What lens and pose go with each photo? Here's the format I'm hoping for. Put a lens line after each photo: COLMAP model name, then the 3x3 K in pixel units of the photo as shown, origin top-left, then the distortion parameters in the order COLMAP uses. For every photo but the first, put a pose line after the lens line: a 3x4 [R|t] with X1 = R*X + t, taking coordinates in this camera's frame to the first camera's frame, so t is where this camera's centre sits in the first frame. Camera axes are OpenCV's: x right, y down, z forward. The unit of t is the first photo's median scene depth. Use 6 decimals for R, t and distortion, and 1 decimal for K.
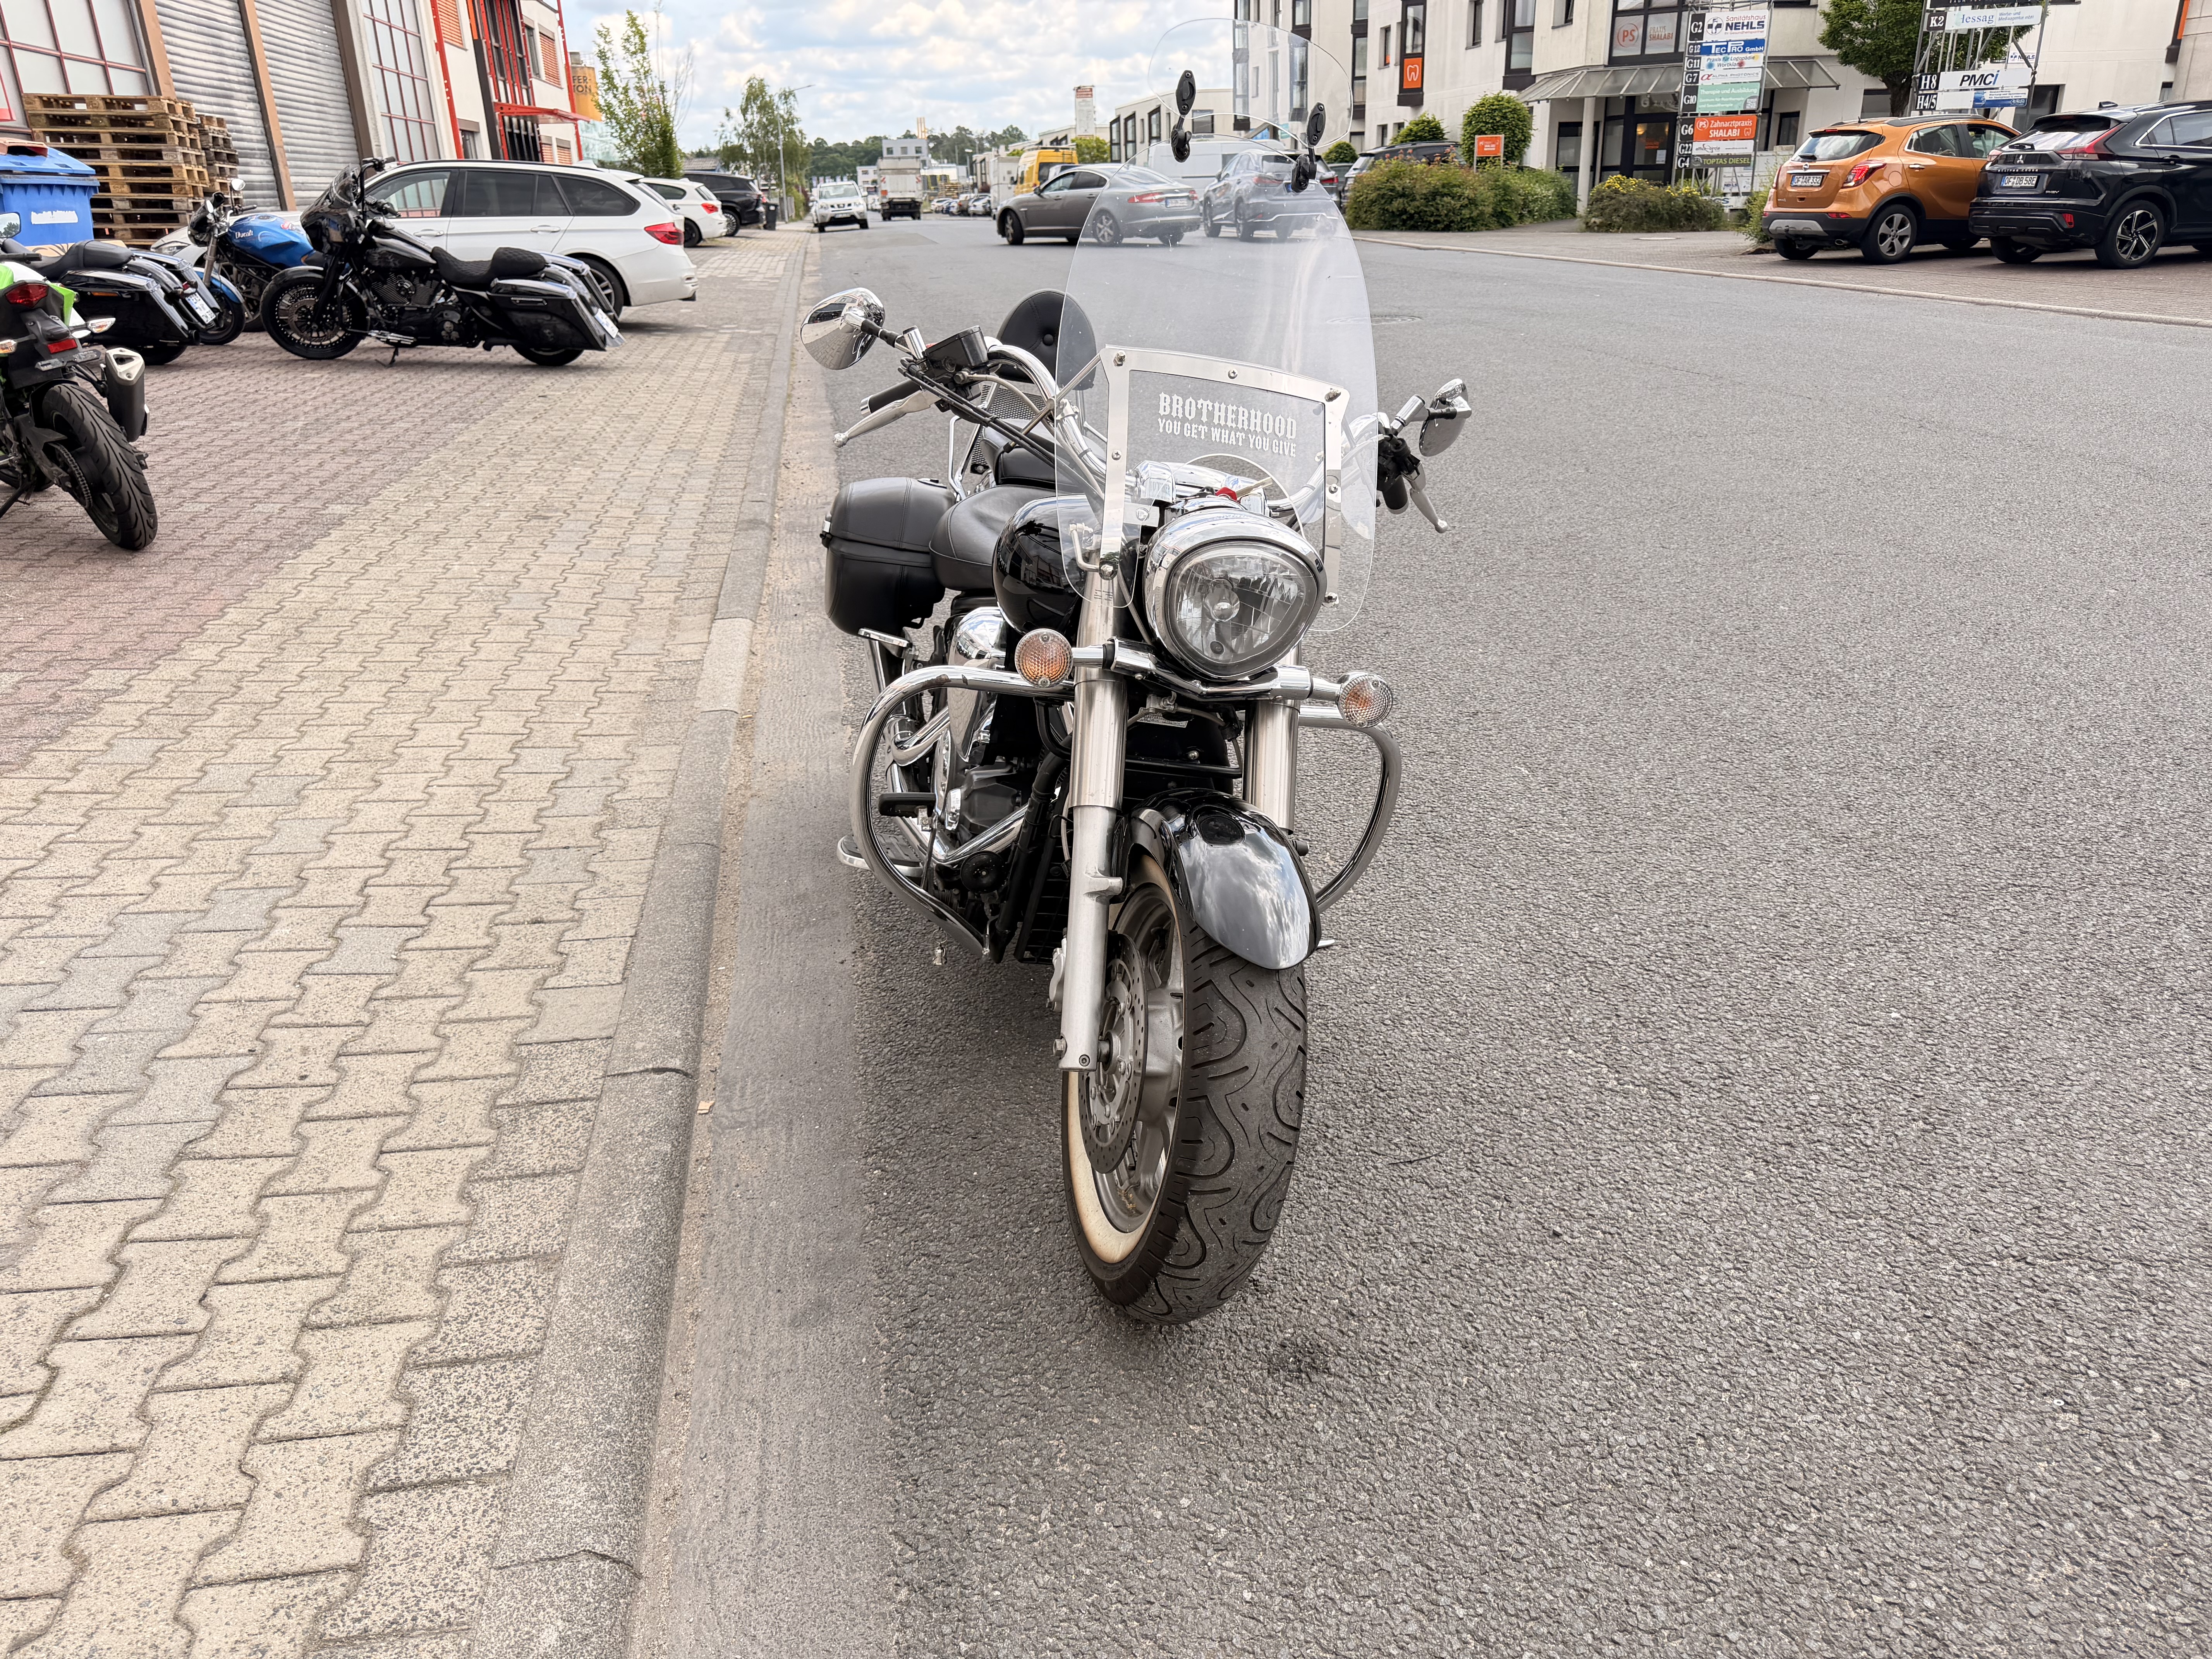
lens RADIAL K [[1572.6, 0, 1105.9], [0, 1572.6, 839.2], [0, 0, 1]] dist [-0.002305, -0.010587]
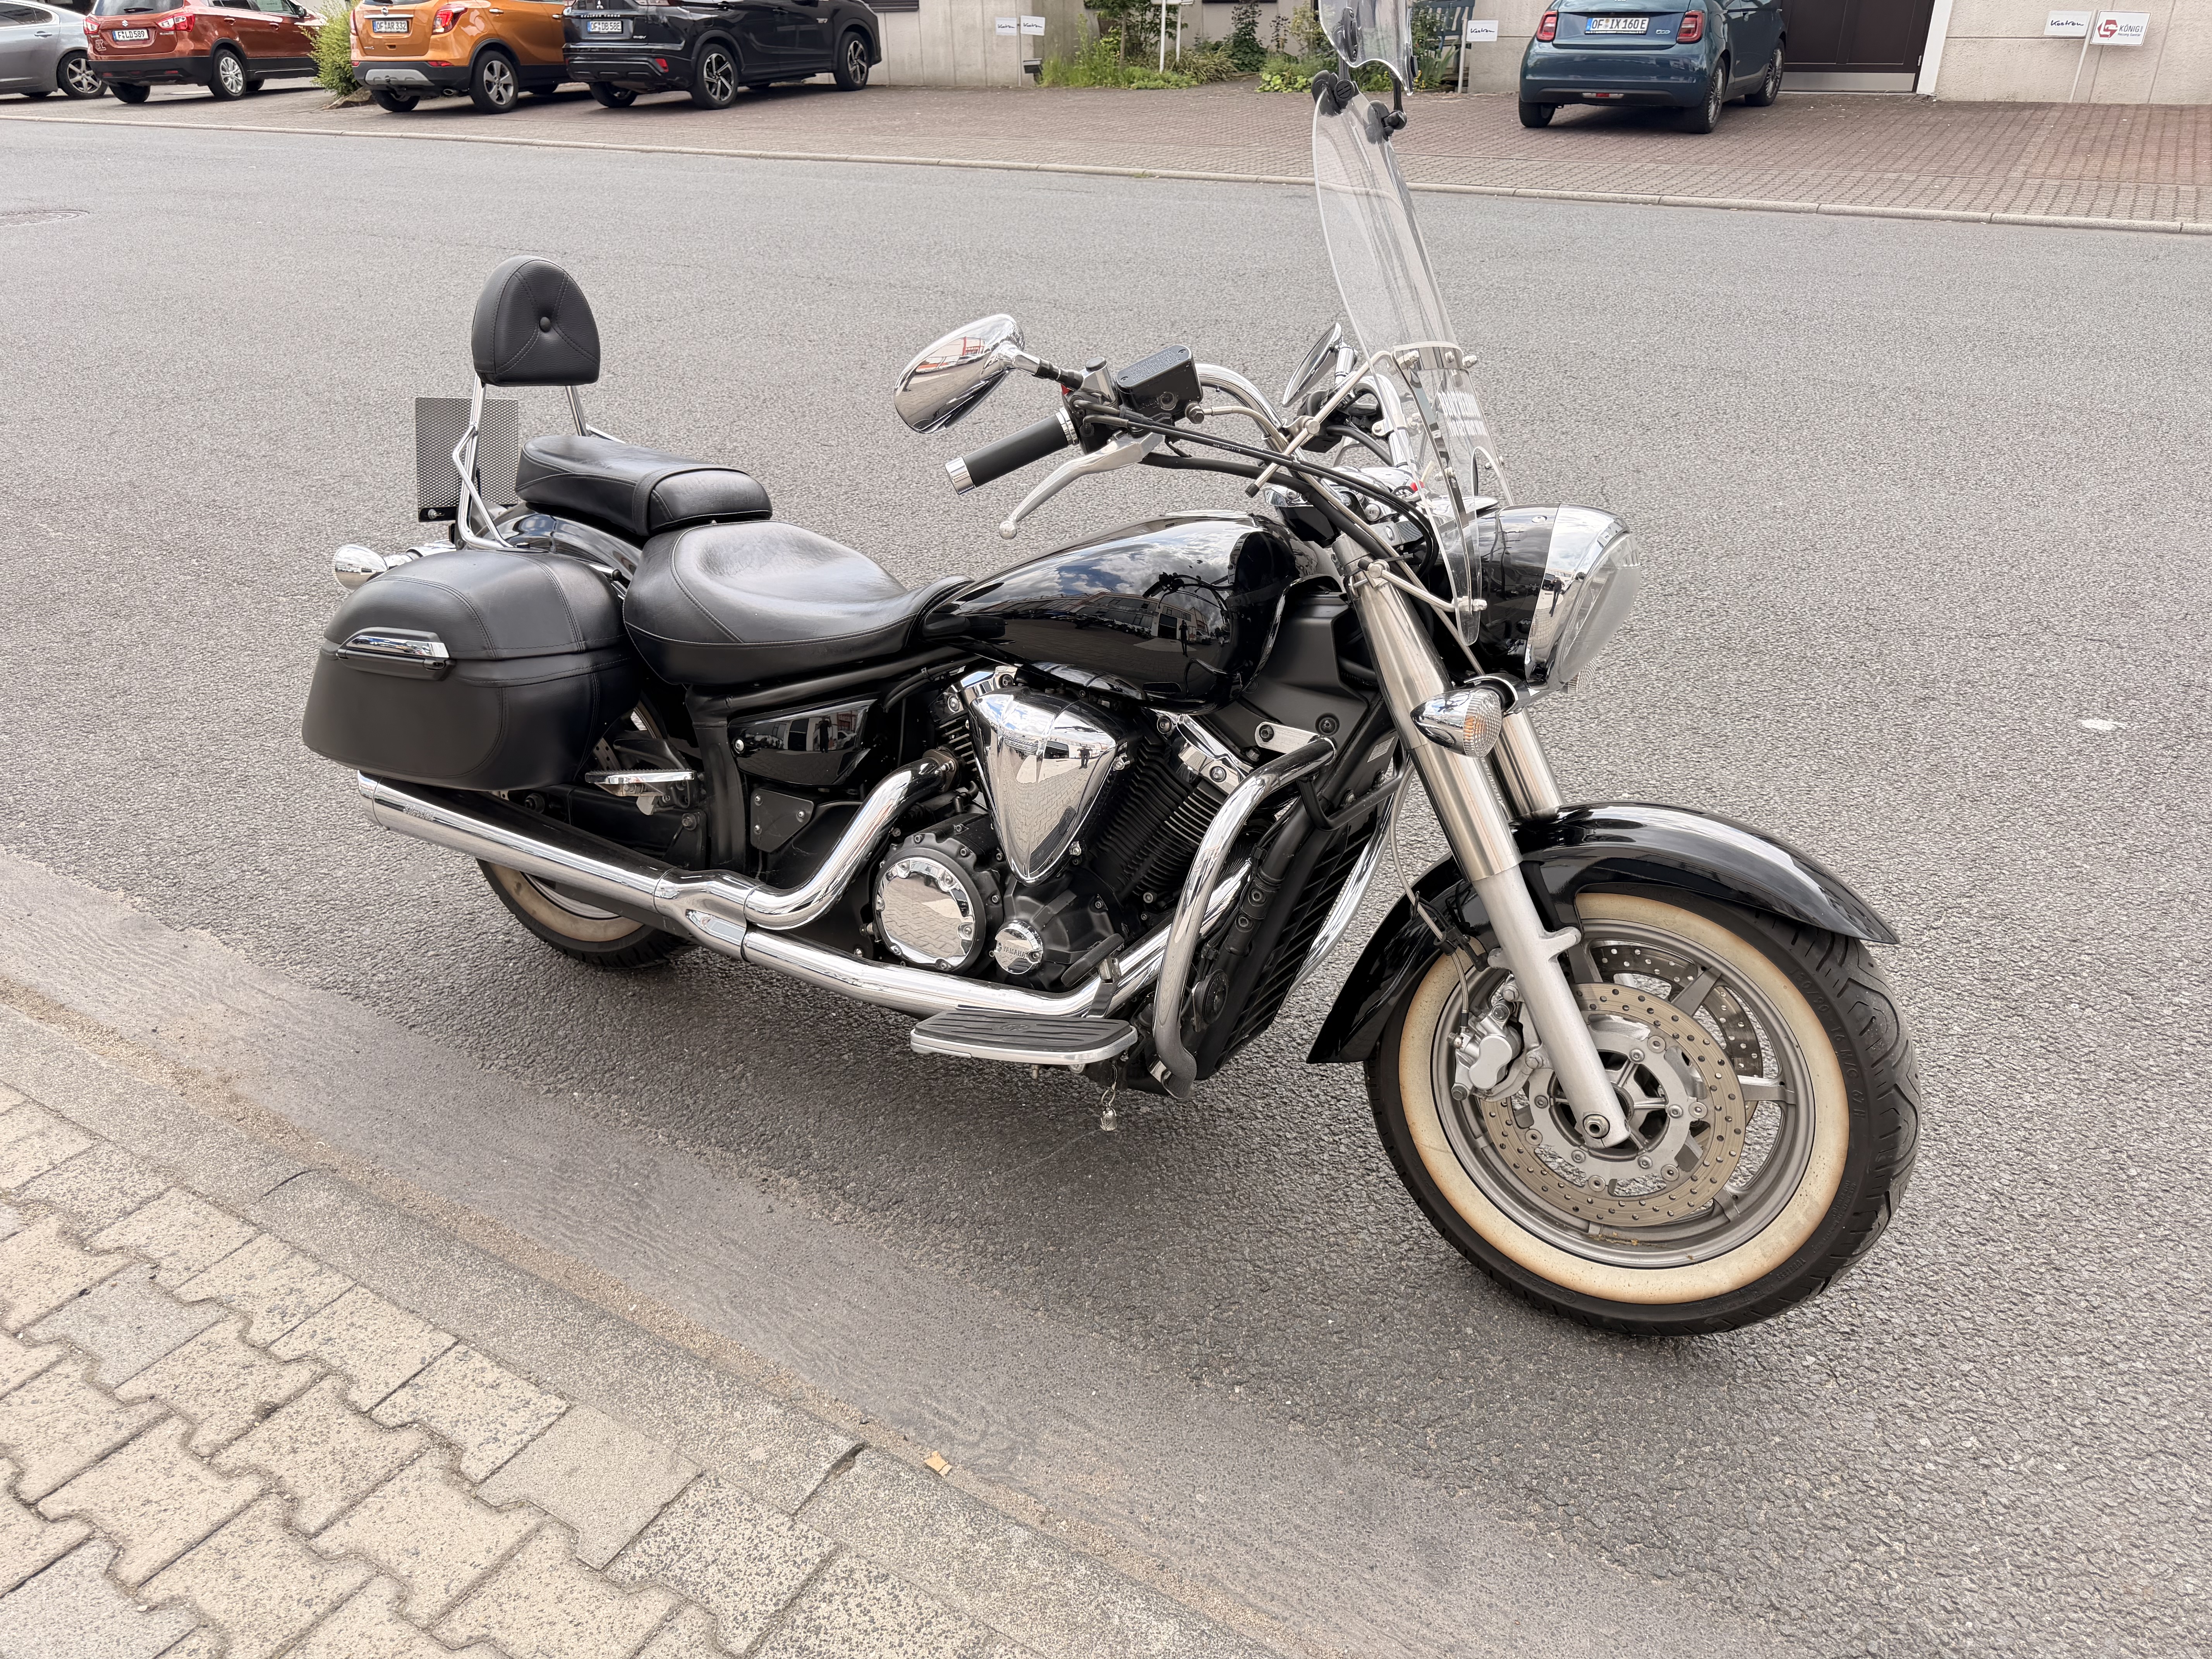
lens RADIAL K [[1572.6, 0, 1105.9], [0, 1572.6, 839.2], [0, 0, 1]] dist [-0.002305, -0.010587]
pose [[0.651733, -0.348127, 0.673833, -0.090241], [0.287646, 0.935516, 0.205111, -0.034543], [-0.701786, 0.060148, 0.709844, 0.062384]]
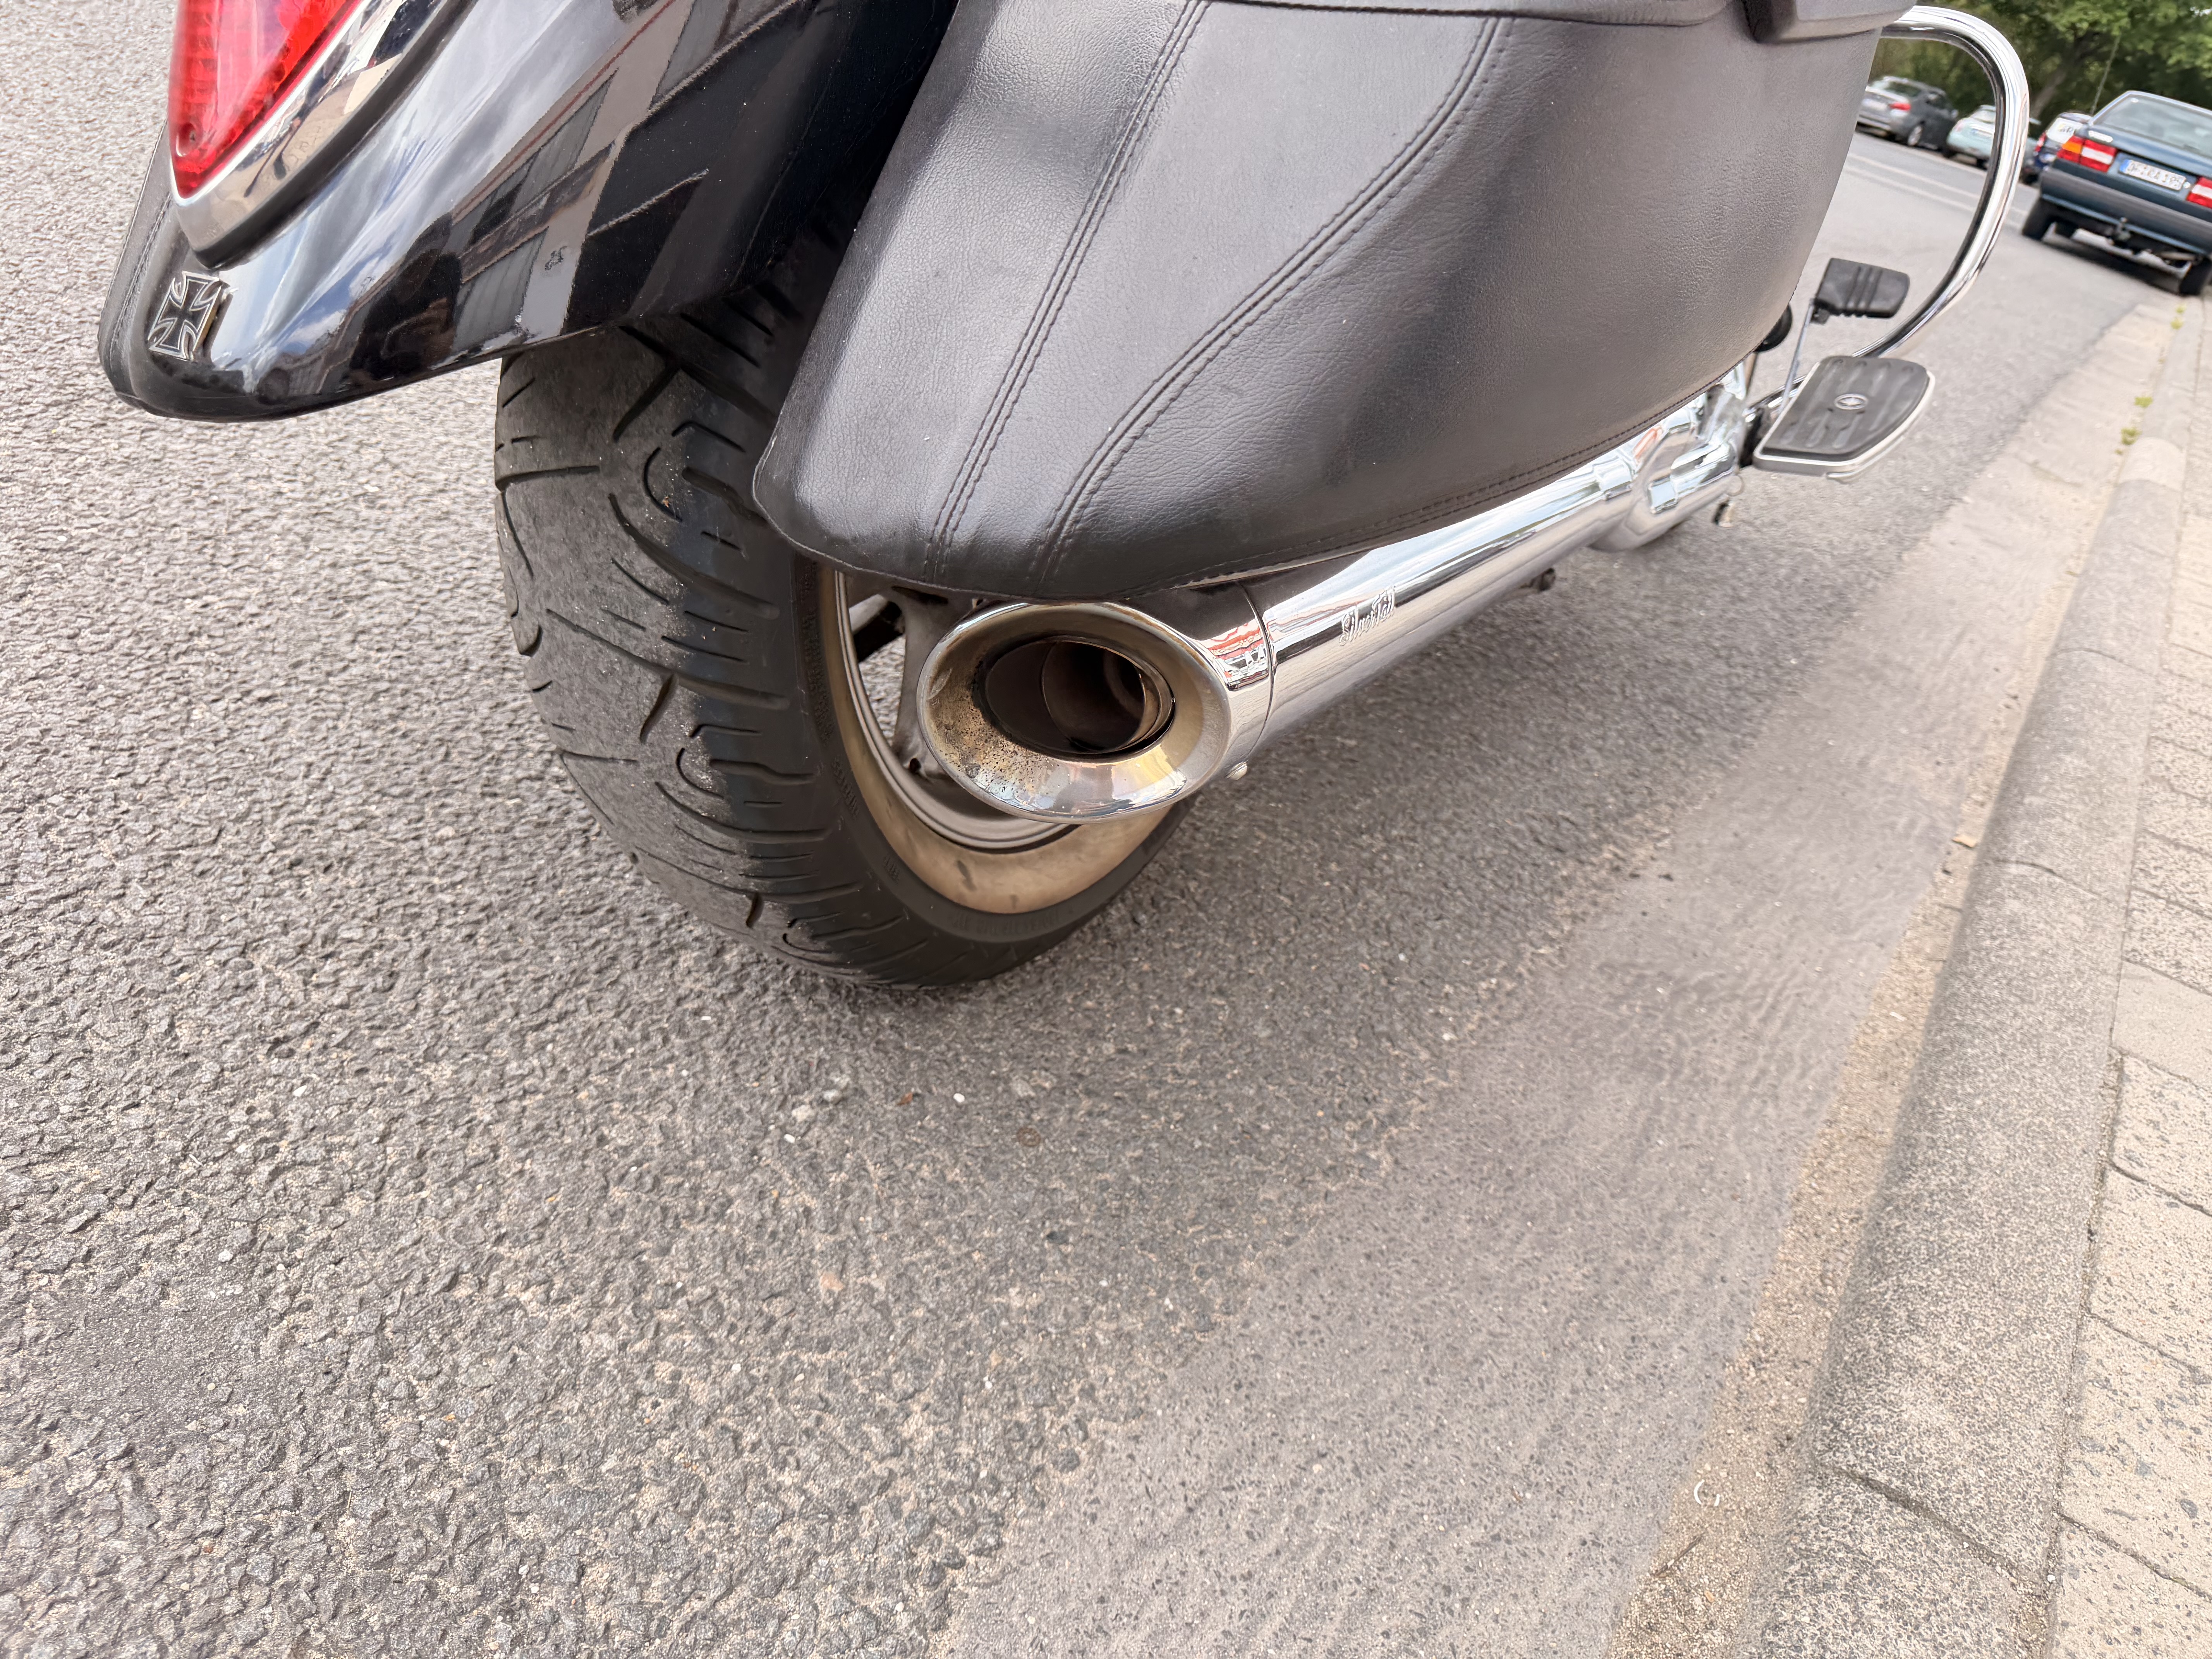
lens RADIAL K [[1572.6, 0, 1105.9], [0, 1572.6, 839.2], [0, 0, 1]] dist [-0.002305, -0.010587]
pose [[-0.718103, -0.458022, 0.523969, -0.052983], [0.054103, 0.713878, 0.698177, -0.051051], [-0.693830, 0.529712, -0.487858, 0.241413]]
